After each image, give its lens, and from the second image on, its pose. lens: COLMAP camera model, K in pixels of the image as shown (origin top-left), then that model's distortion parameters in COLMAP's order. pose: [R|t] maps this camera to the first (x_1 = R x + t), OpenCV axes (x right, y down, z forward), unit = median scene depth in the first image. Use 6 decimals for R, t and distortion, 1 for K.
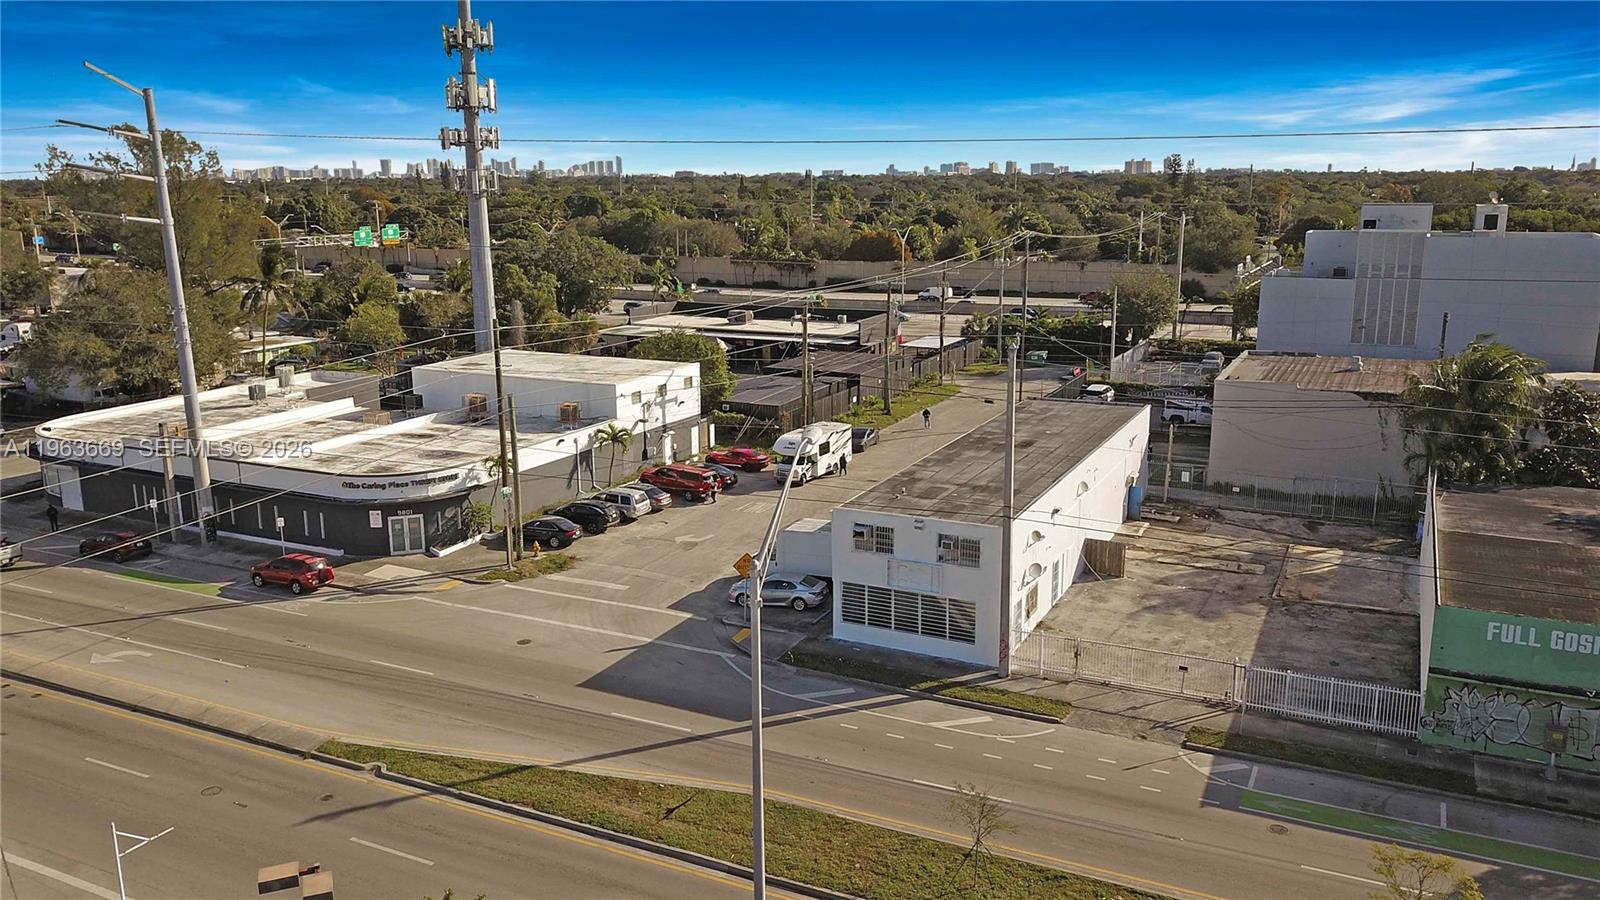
lens RADIAL K [[1245.6, 0, 800.0], [0, 1245.6, 450.0], [0, 0, 1]] dist [0.073360, -0.157457]
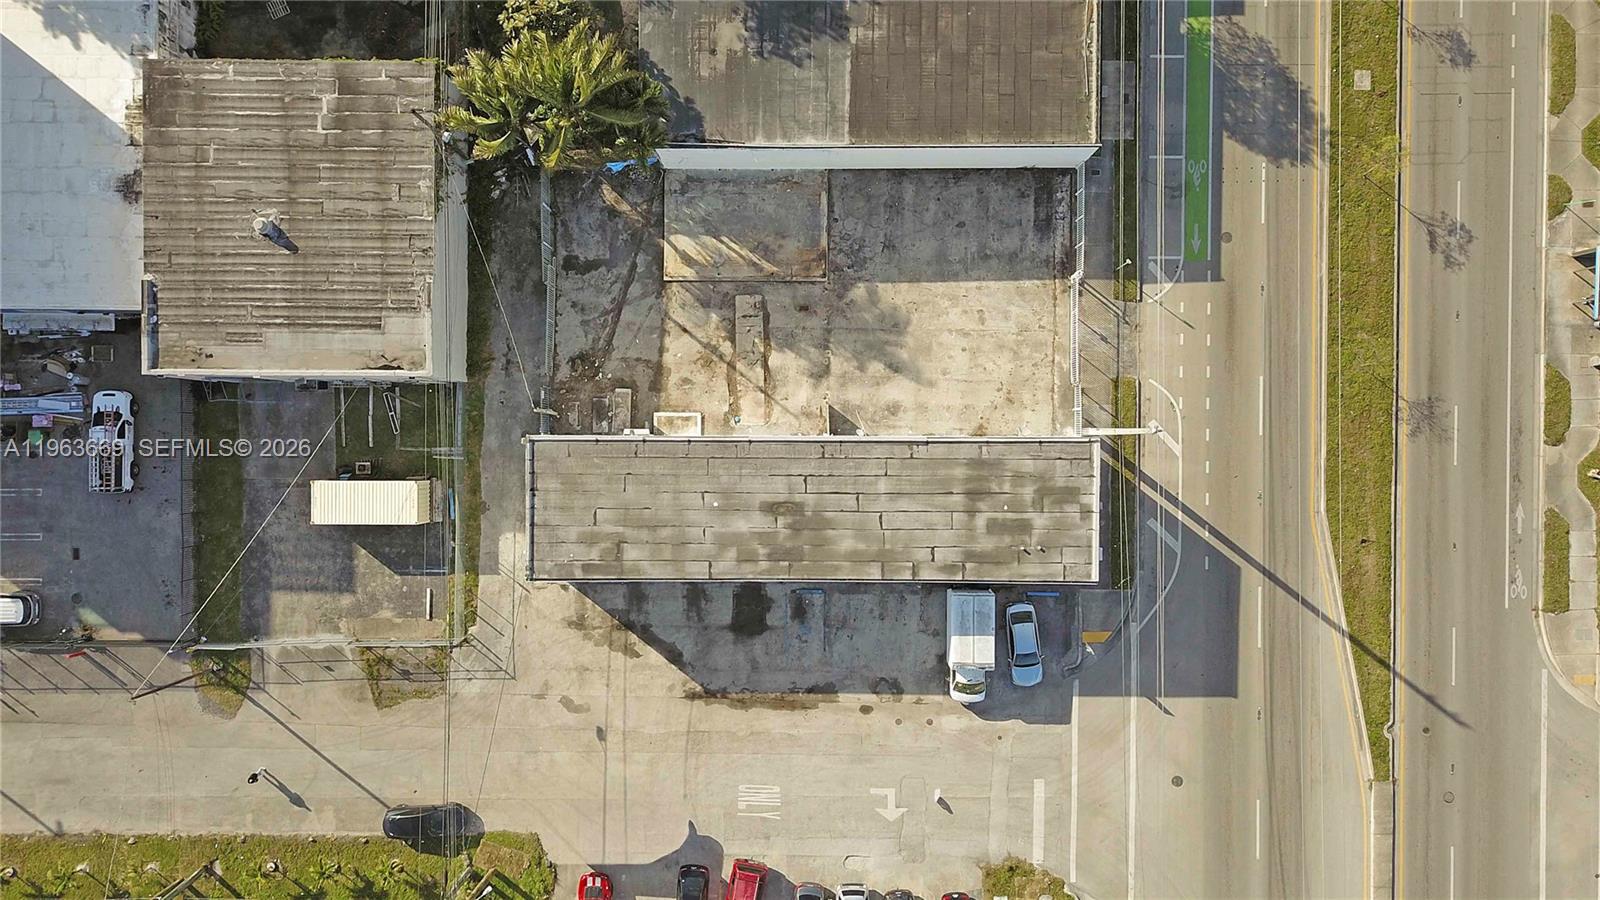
lens RADIAL K [[1245.6, 0, 800.0], [0, 1245.6, 450.0], [0, 0, 1]] dist [0.073360, -0.157457]
pose [[-0.434533, -0.900638, 0.005584, 0.219677], [0.195591, -0.088311, 0.976701, -1.006505], [-0.879162, 0.425501, 0.214531, 0.782242]]
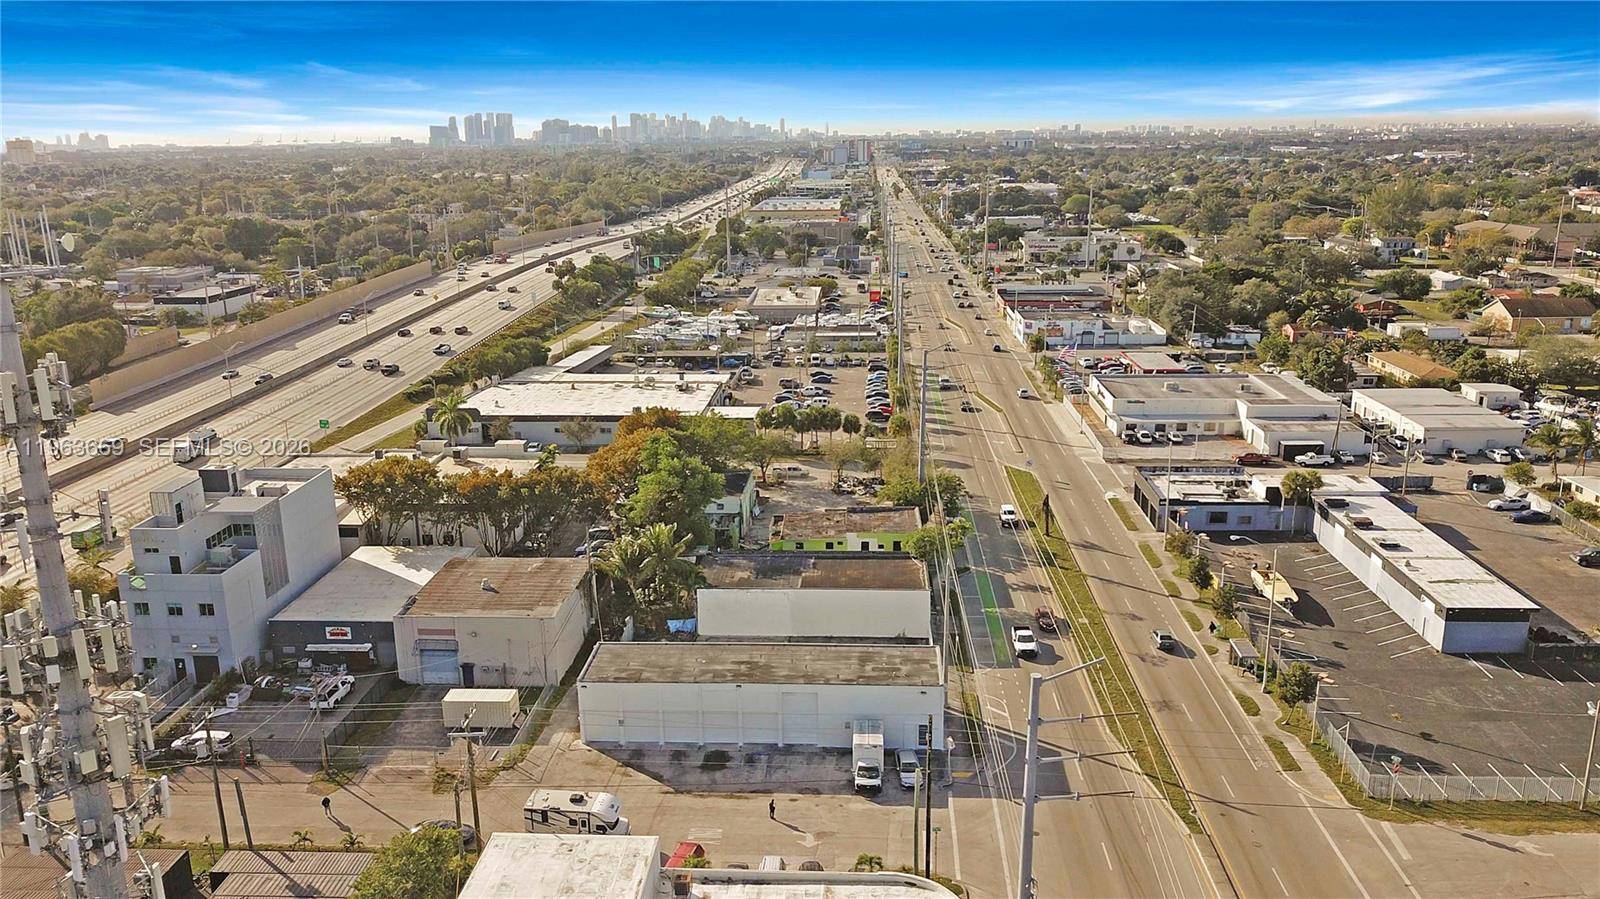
lens RADIAL K [[1207.0, 0, 798.6], [0, 1207.0, 456.9], [0, 0, 1]] dist [0.013619, -0.005365]
pose [[-0.386548, -0.225263, 0.894336, -1.212735], [0.212149, 0.921991, 0.323923, -0.762656], [-0.897537, 0.314944, -0.308605, 1.381894]]
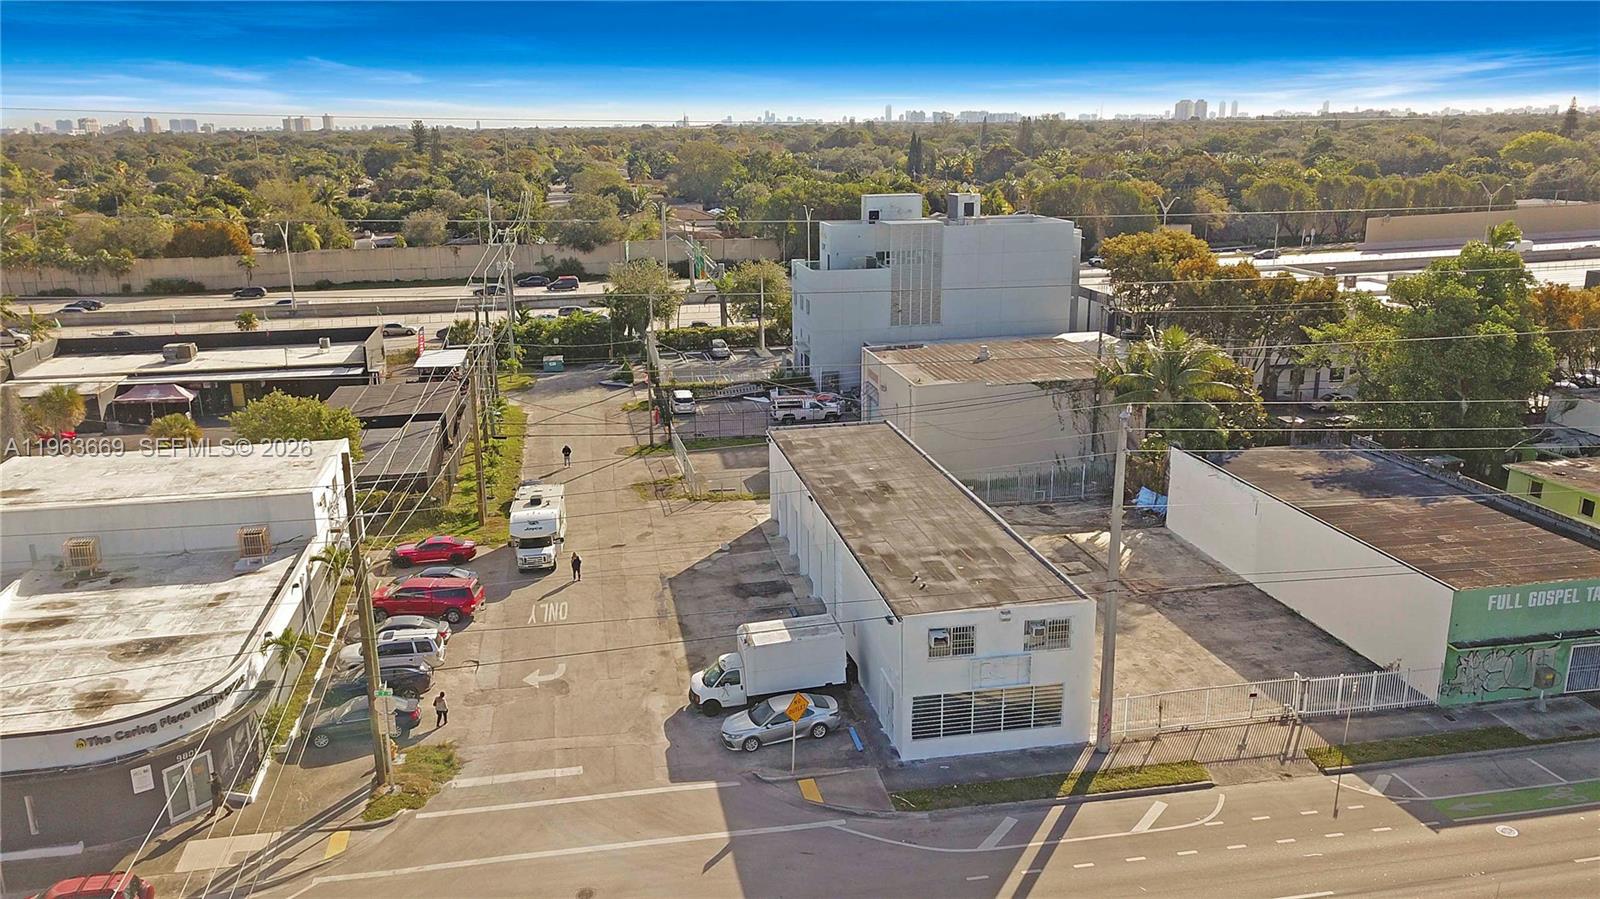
lens RADIAL K [[1207.0, 0, 798.6], [0, 1207.0, 456.9], [0, 0, 1]] dist [0.013619, -0.005365]
pose [[0.800151, -0.161361, 0.577686, -0.415294], [0.134415, 0.986877, 0.089480, -0.123820], [-0.584544, 0.006052, 0.811340, 0.301484]]
